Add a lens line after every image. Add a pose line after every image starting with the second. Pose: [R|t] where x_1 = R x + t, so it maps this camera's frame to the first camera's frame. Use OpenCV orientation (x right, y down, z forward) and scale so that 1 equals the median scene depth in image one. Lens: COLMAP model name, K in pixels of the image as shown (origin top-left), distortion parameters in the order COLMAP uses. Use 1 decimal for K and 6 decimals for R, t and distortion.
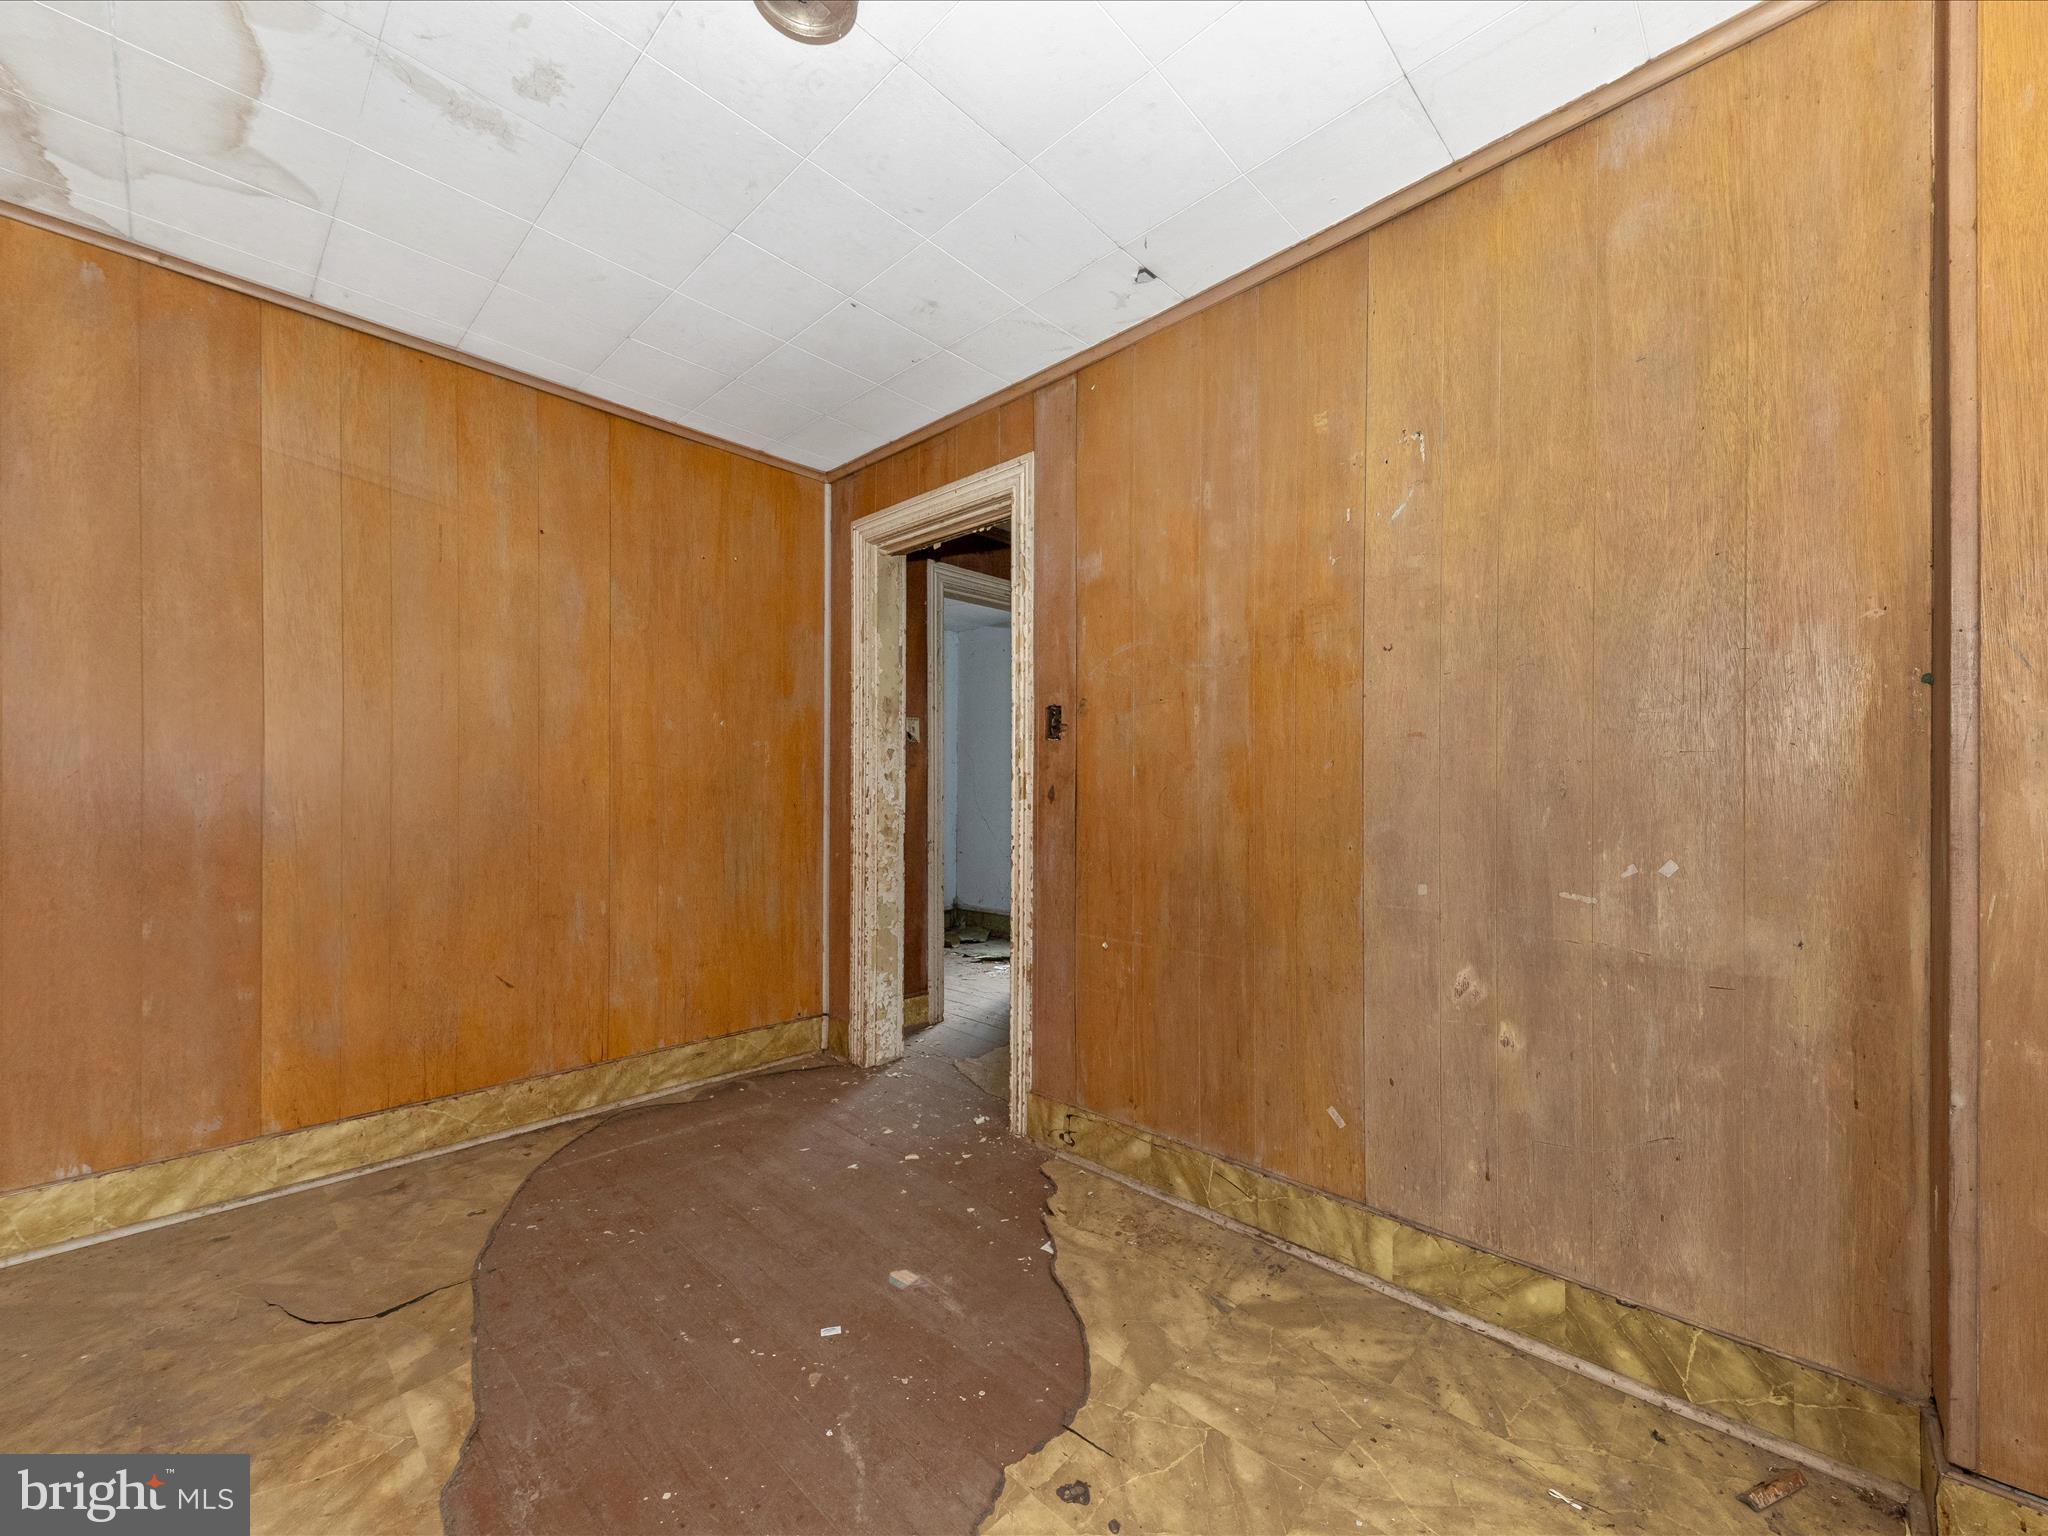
lens RADIAL K [[810.4, 0, 1033.1], [0, 810.4, 772.8], [0, 0, 1]] dist [0.011449, -0.000370]
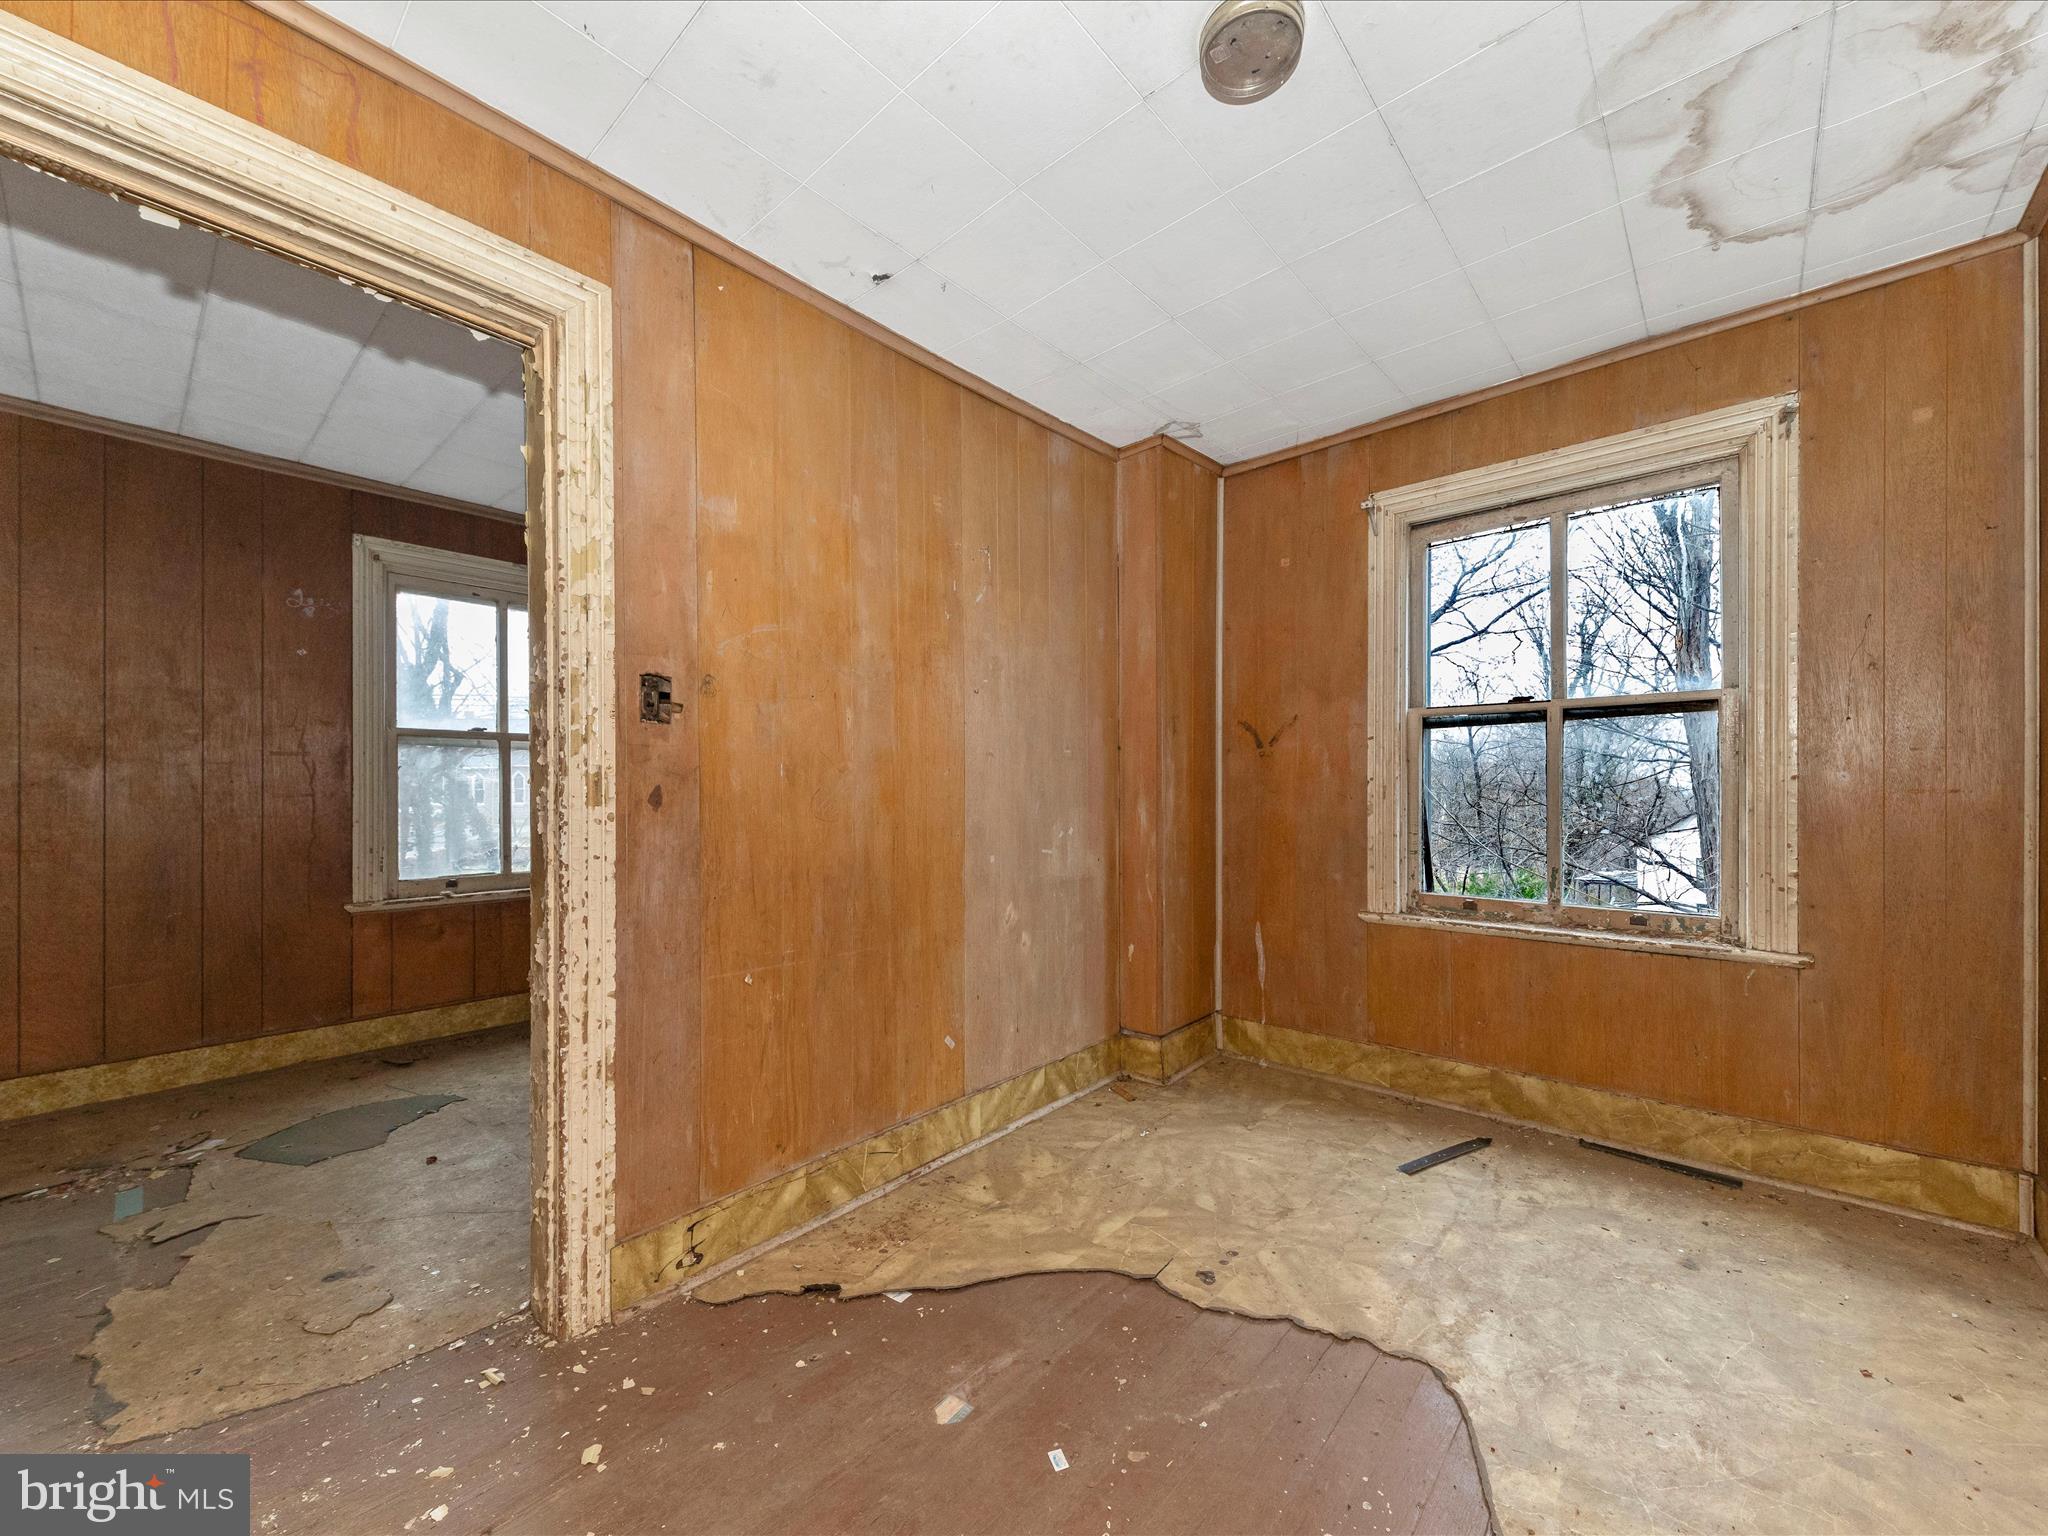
lens RADIAL K [[810.4, 0, 1016.6], [0, 810.4, 767.4], [0, 0, 1]] dist [0.011449, -0.000370]
pose [[-0.046472, 0.030805, 0.998444, -0.861232], [-0.019866, 0.999298, -0.031756, 0.019389], [-0.998722, -0.021310, -0.045827, 0.873584]]
